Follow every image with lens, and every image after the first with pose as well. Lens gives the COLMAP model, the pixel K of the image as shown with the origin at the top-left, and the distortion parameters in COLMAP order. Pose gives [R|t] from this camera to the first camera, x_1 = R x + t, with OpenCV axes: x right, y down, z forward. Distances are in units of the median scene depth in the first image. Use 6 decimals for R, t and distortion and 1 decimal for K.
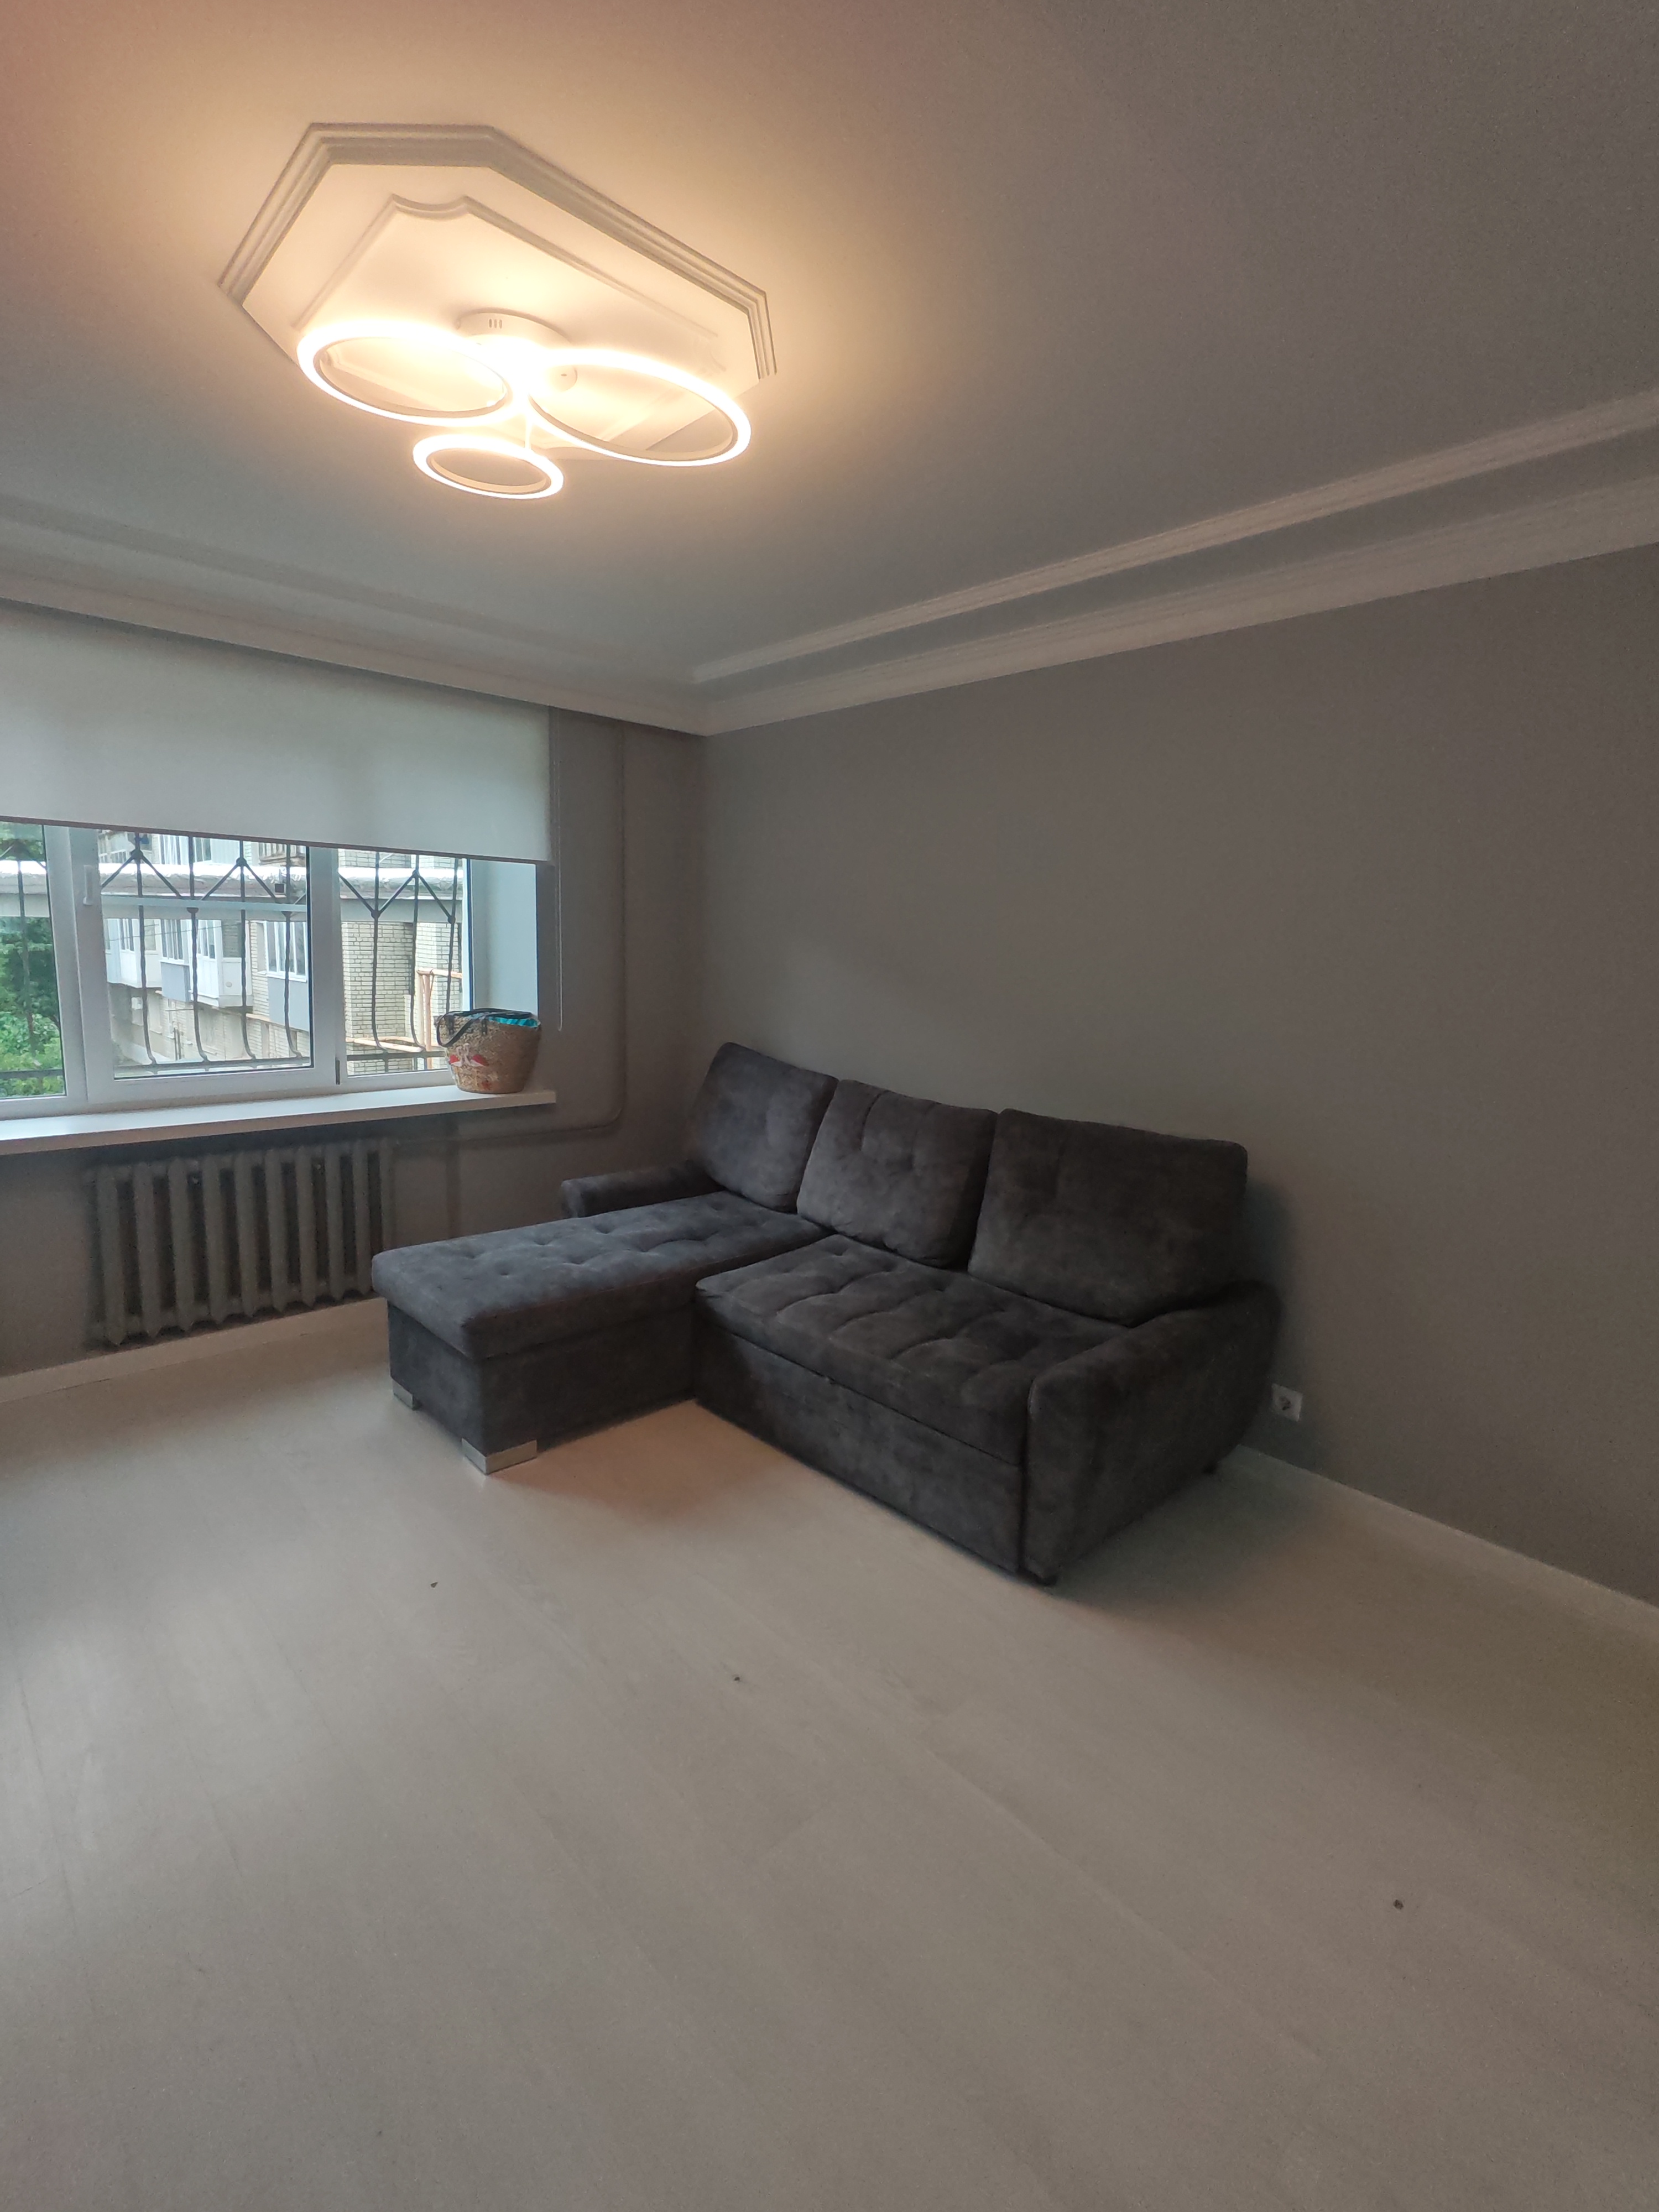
lens RADIAL K [[1014.3, 0, 830.6], [0, 1014.3, 1110.0], [0, 0, 1]] dist [-0.007907, 0.003580]
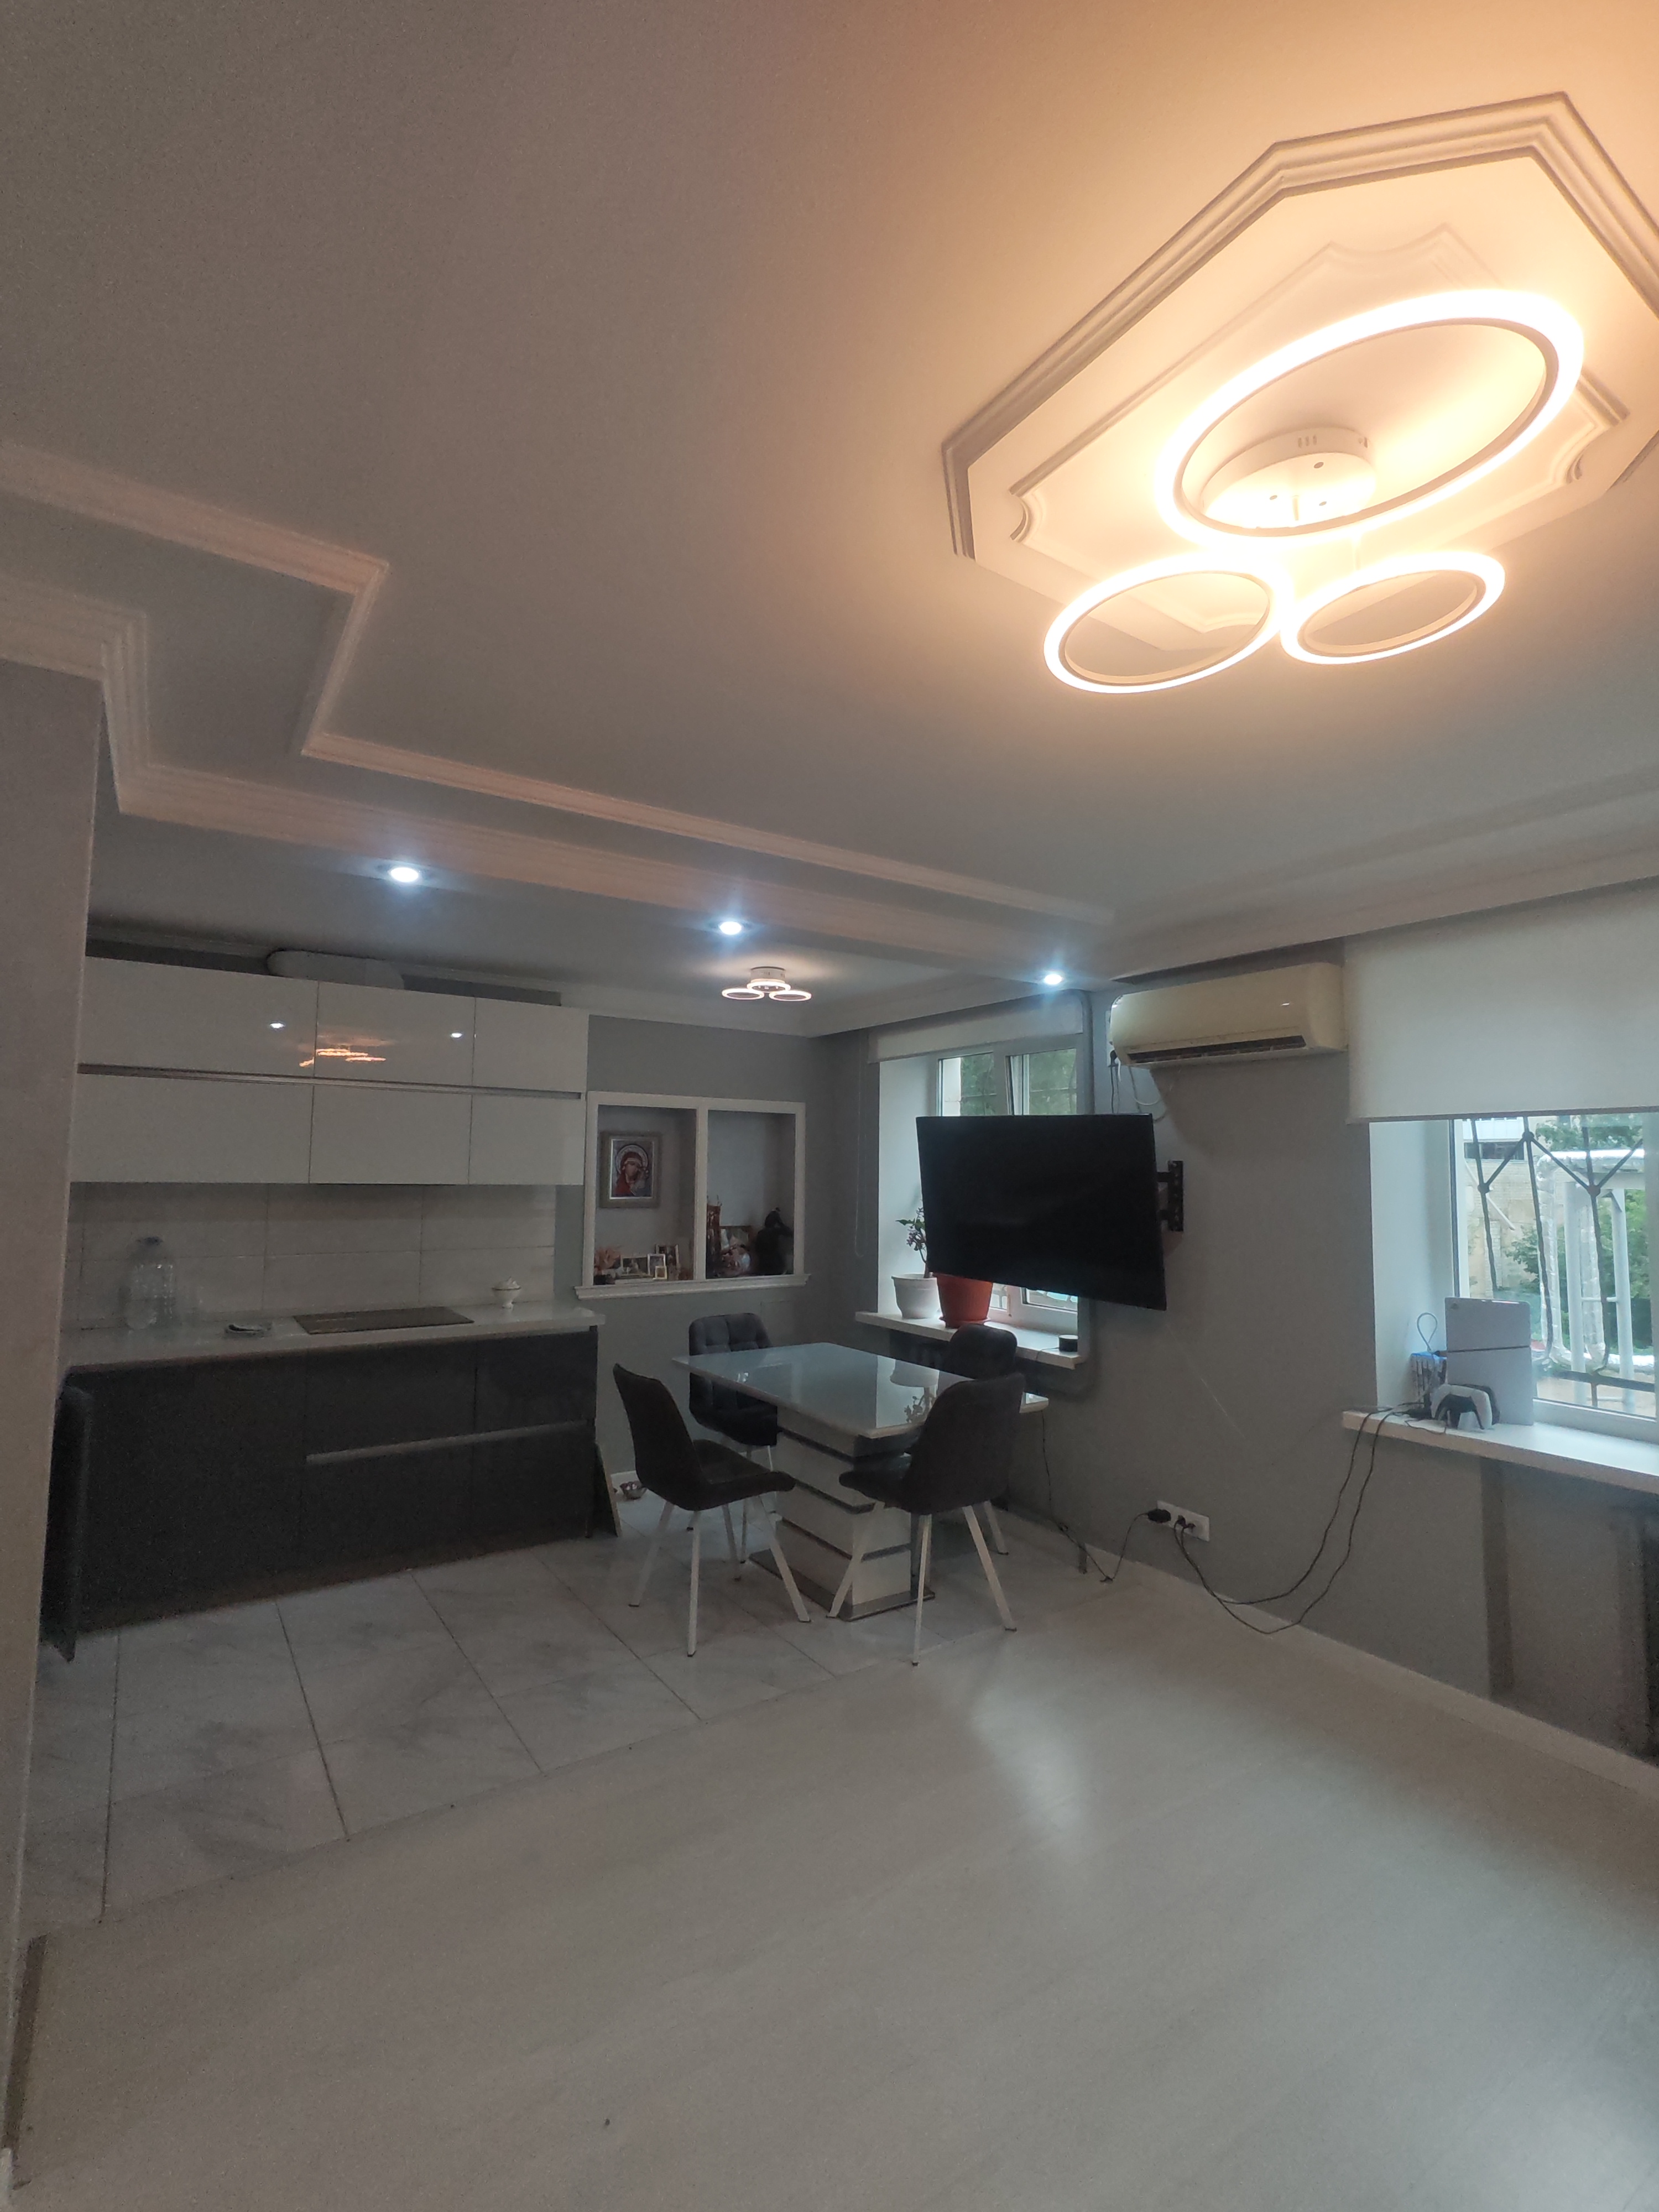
lens RADIAL K [[1014.3, 0, 825.4], [0, 1014.3, 1102.1], [0, 0, 1]] dist [-0.007907, 0.003580]
pose [[-0.178652, -0.099031, -0.978916, 0.191044], [-0.172192, 0.982714, -0.067990, -0.083561], [0.968728, 0.156415, -0.192616, 0.383926]]
